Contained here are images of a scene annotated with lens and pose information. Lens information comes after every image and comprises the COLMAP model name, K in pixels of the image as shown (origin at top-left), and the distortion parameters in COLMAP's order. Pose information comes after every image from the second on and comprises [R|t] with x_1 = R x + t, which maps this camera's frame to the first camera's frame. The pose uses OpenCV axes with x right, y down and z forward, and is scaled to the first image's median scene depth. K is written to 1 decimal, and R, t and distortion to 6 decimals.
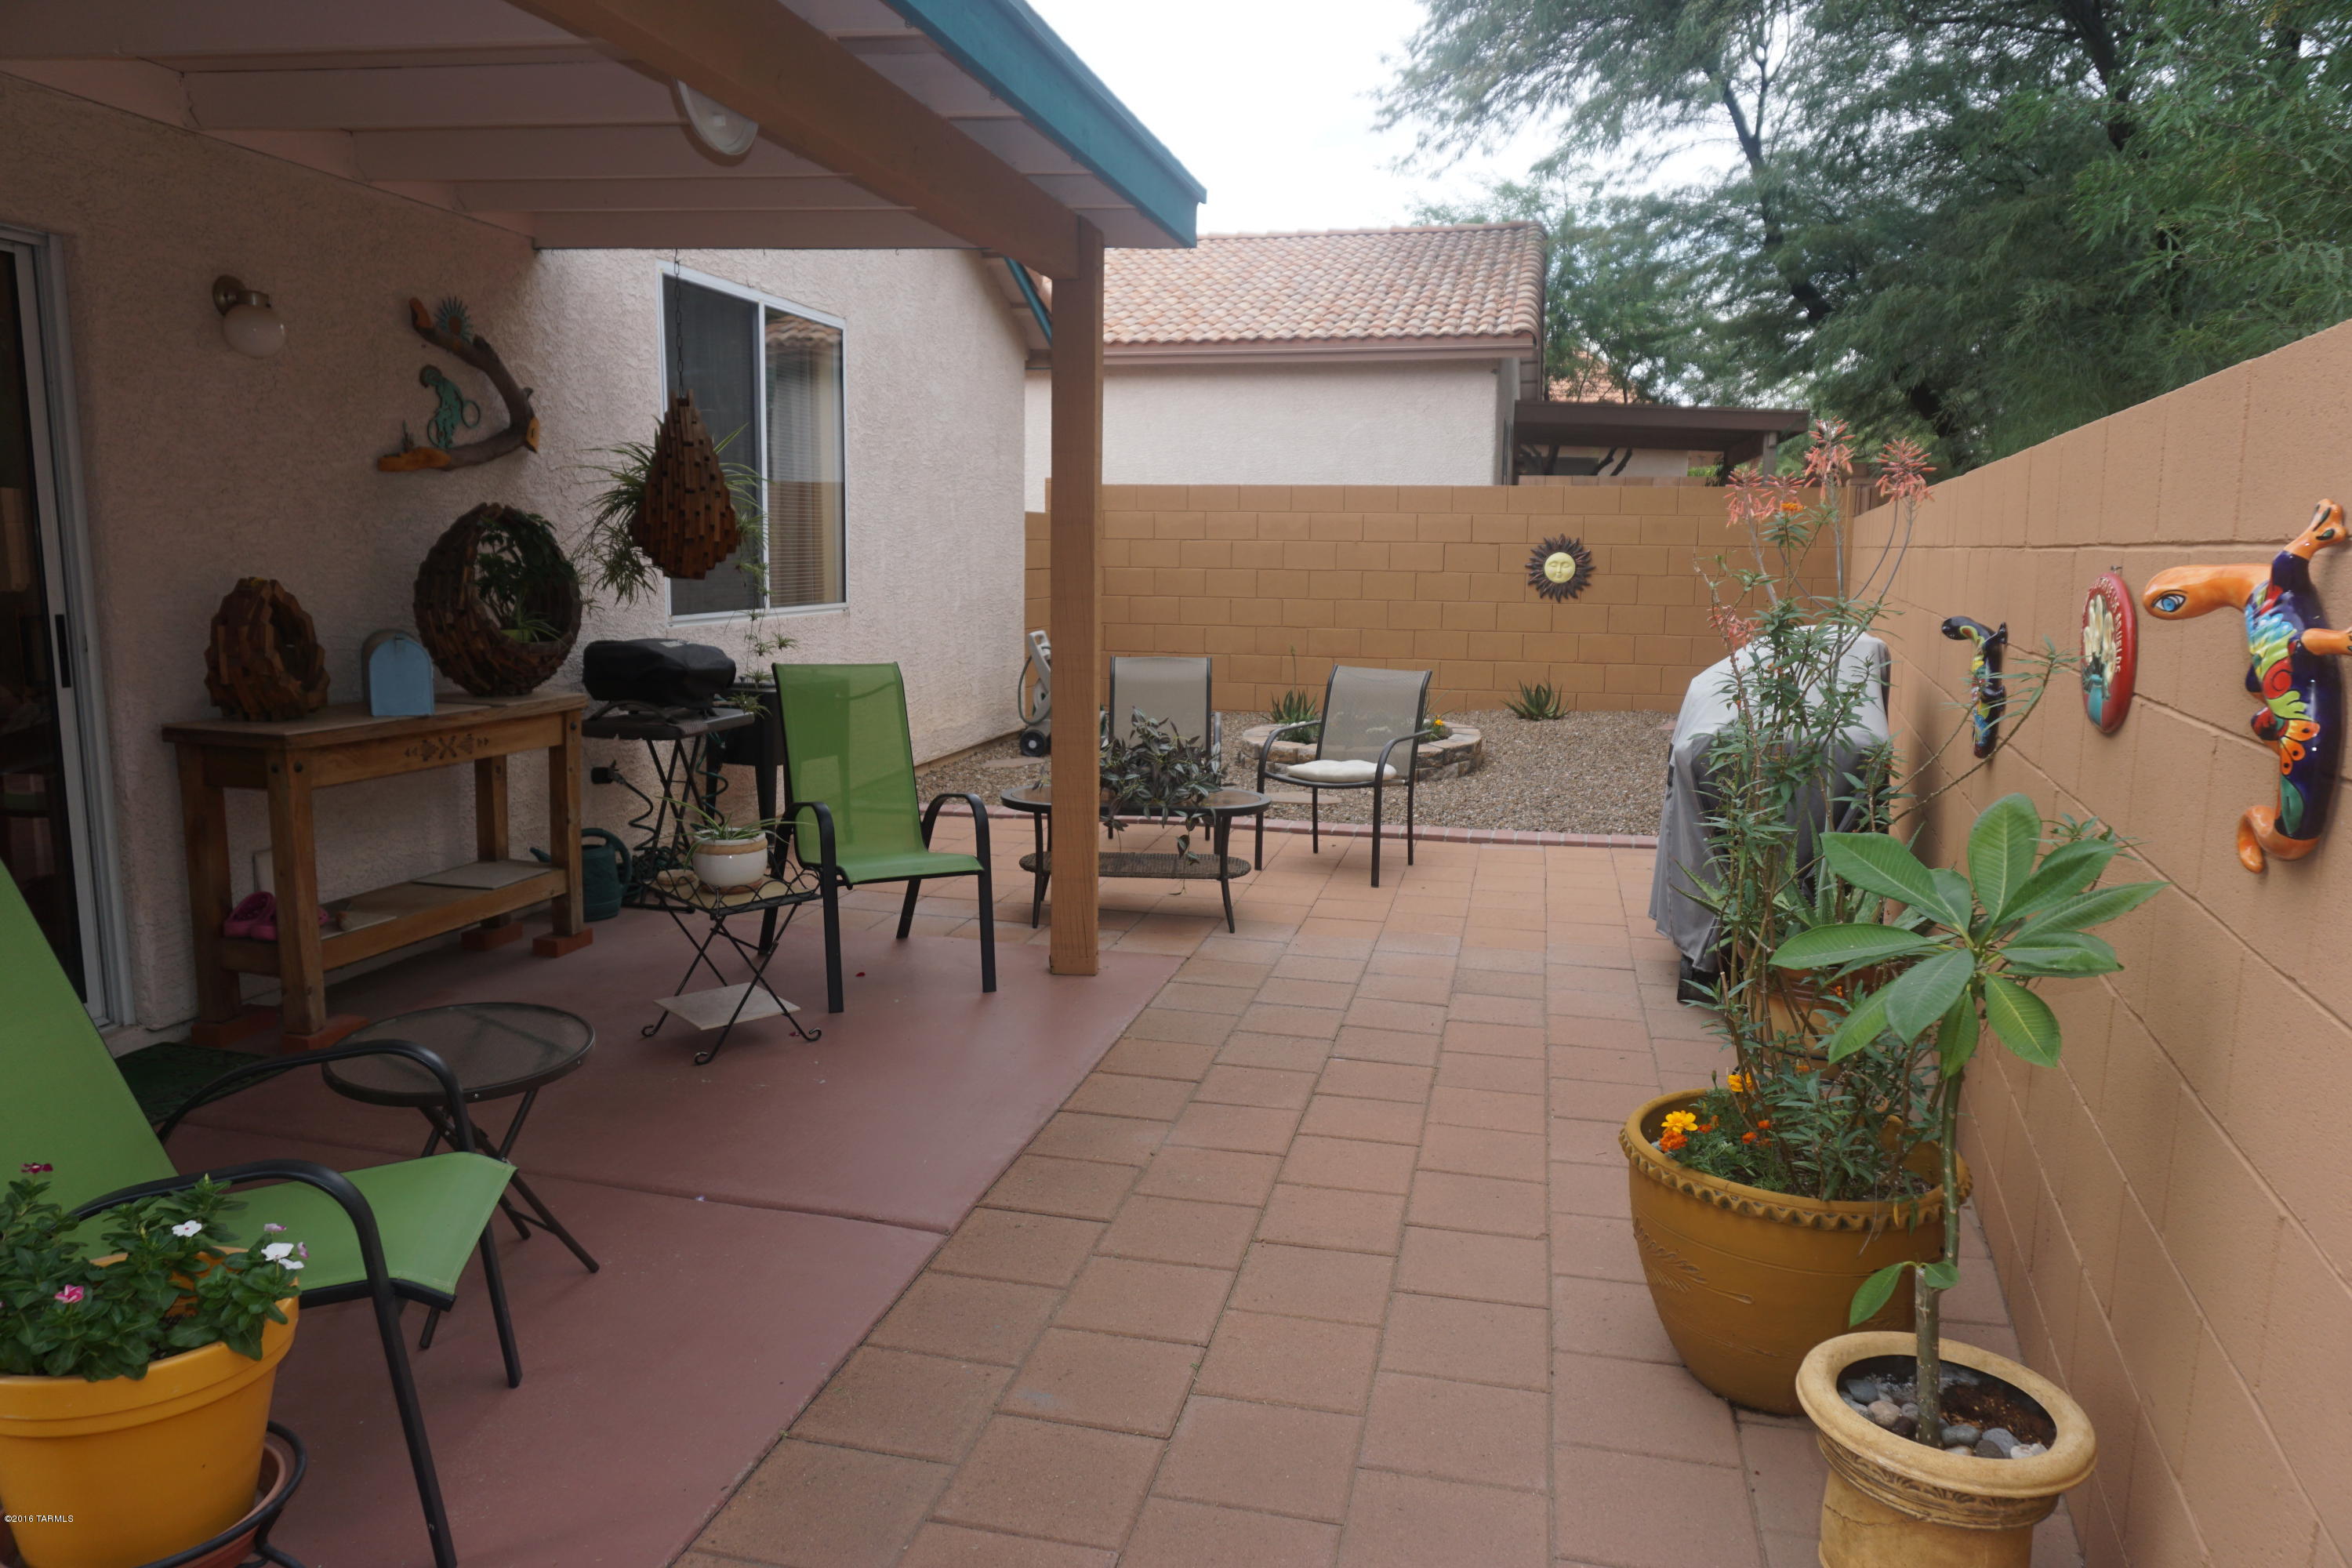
lens RADIAL K [[1578.5, 0, 1178.0], [0, 1578.5, 791.0], [0, 0, 1]] dist [-0.035586, 0.026221]
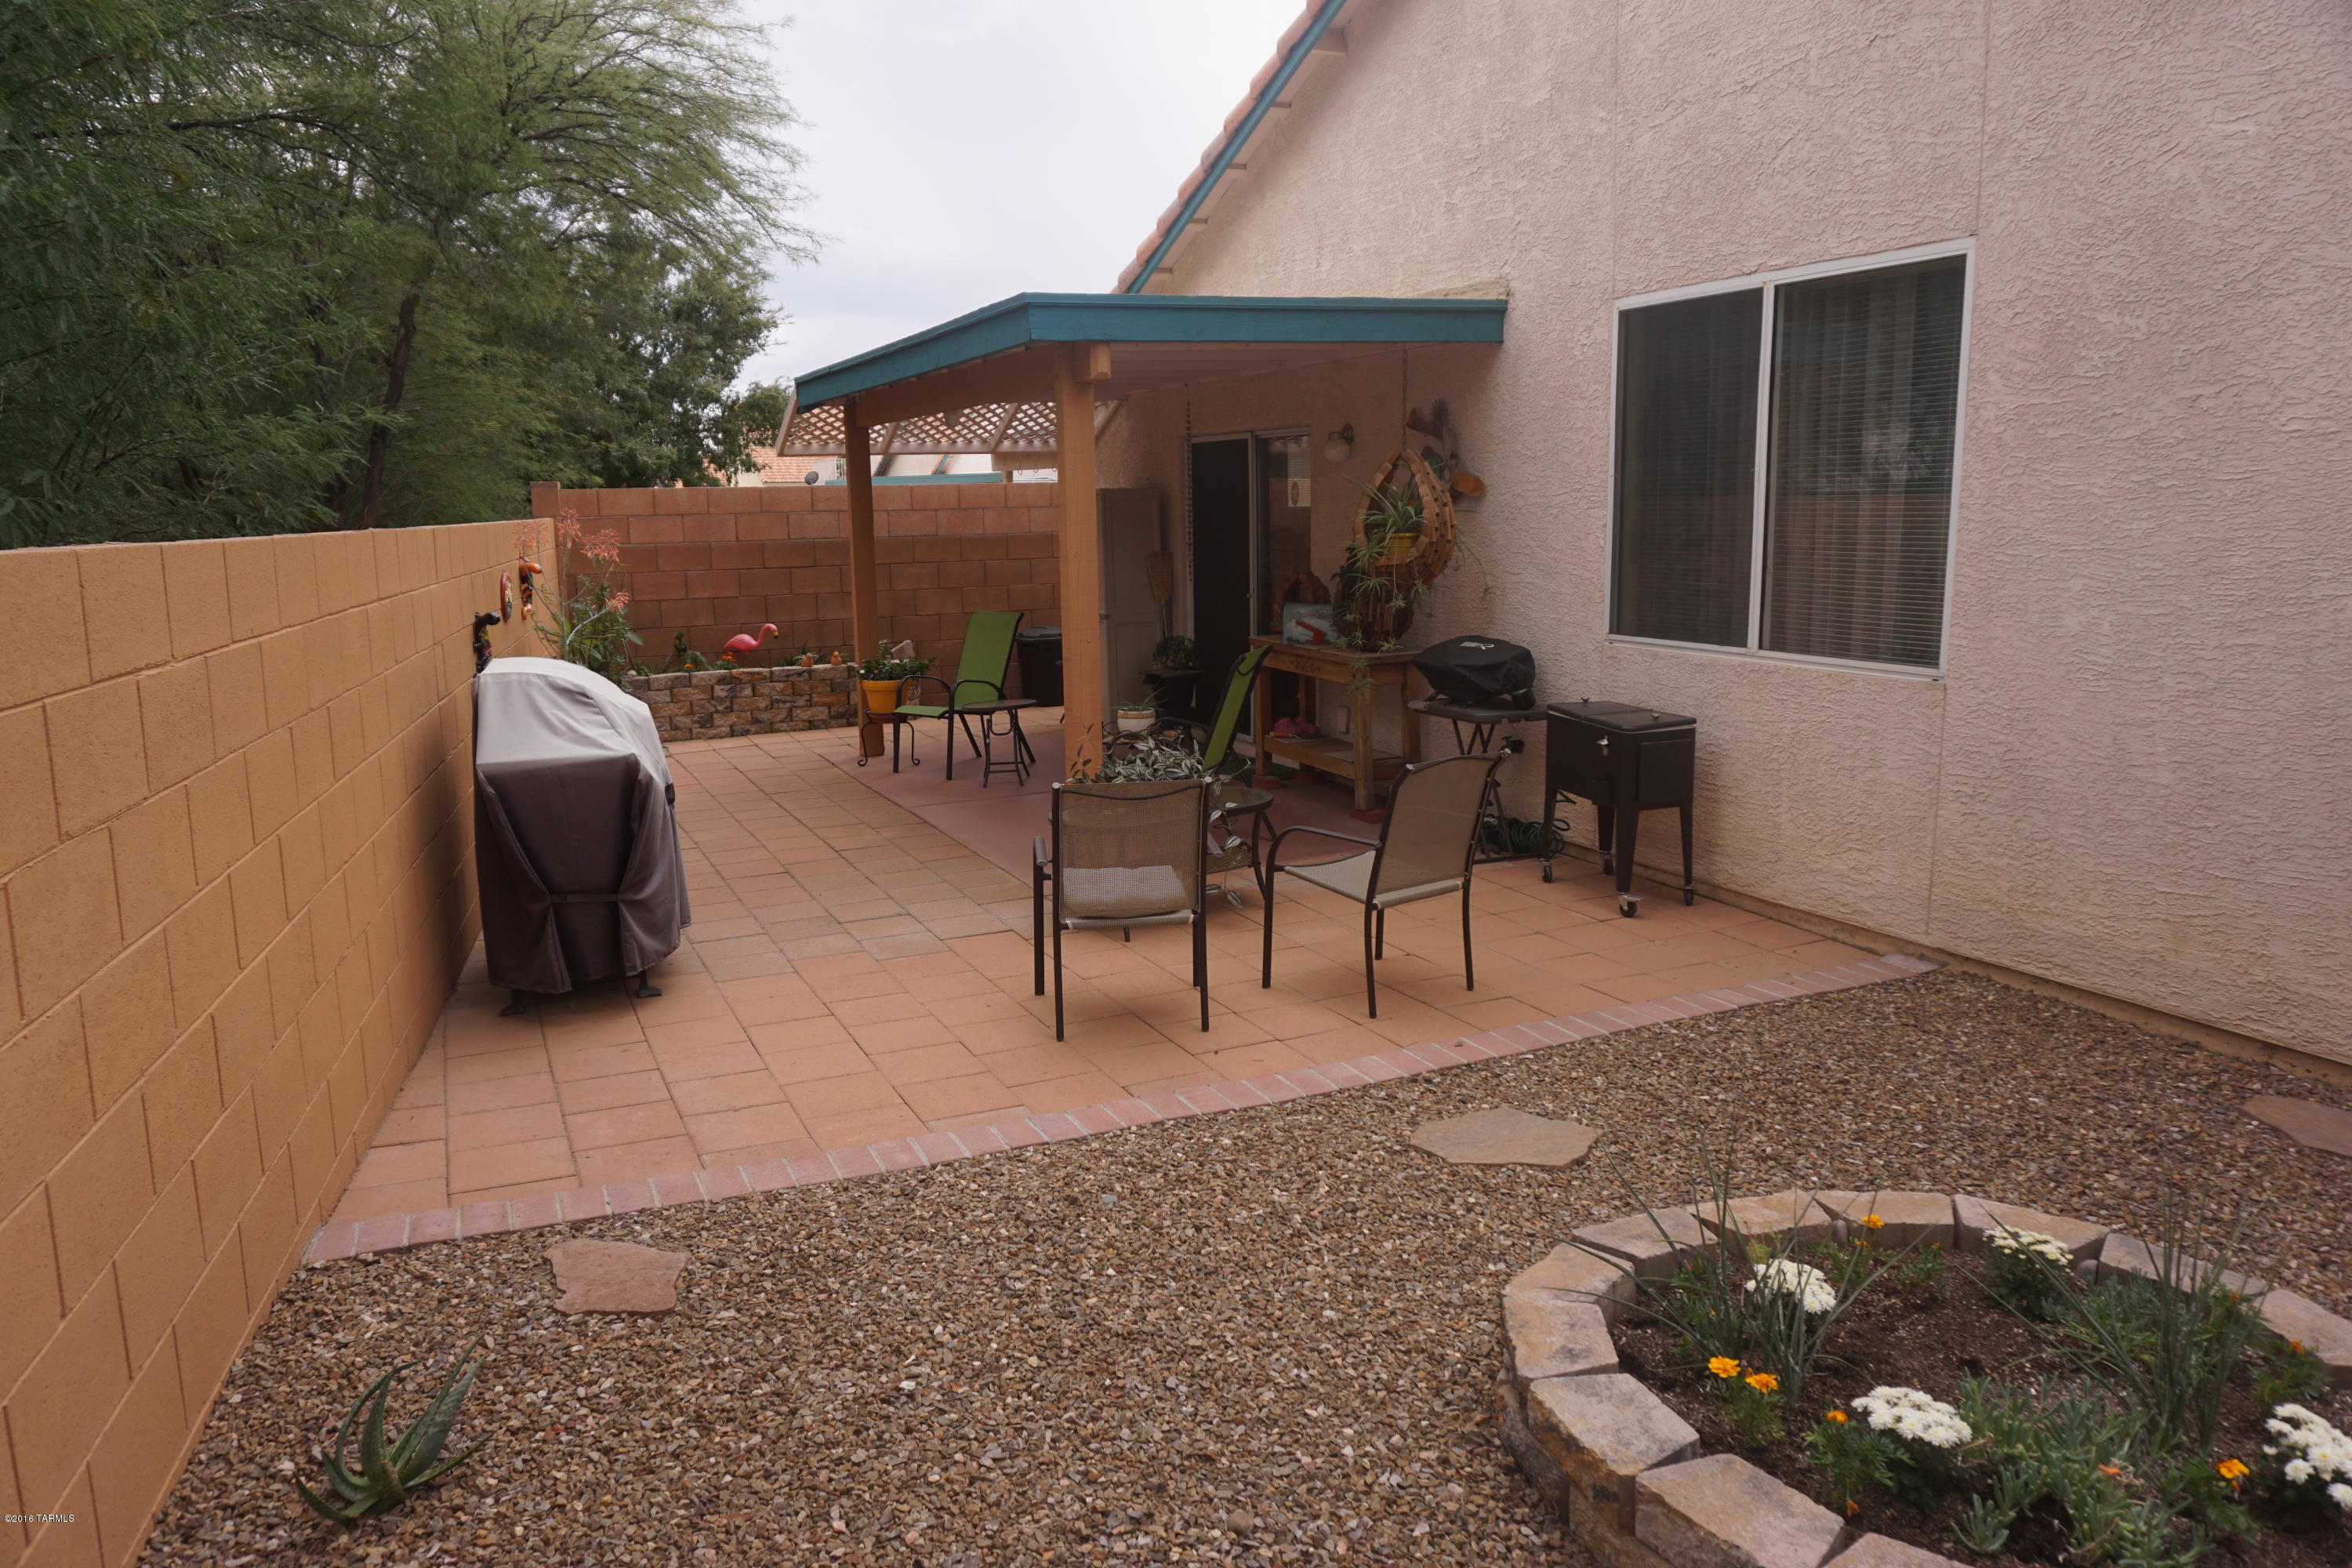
lens RADIAL K [[1578.5, 0, 1163.3], [0, 1578.5, 795.9], [0, 0, 1]] dist [-0.035586, 0.026221]
pose [[-0.789576, 0.108023, -0.604070, 0.714902], [-0.092559, 0.952158, 0.291253, -0.362938], [0.606632, 0.285878, -0.741803, 2.054988]]
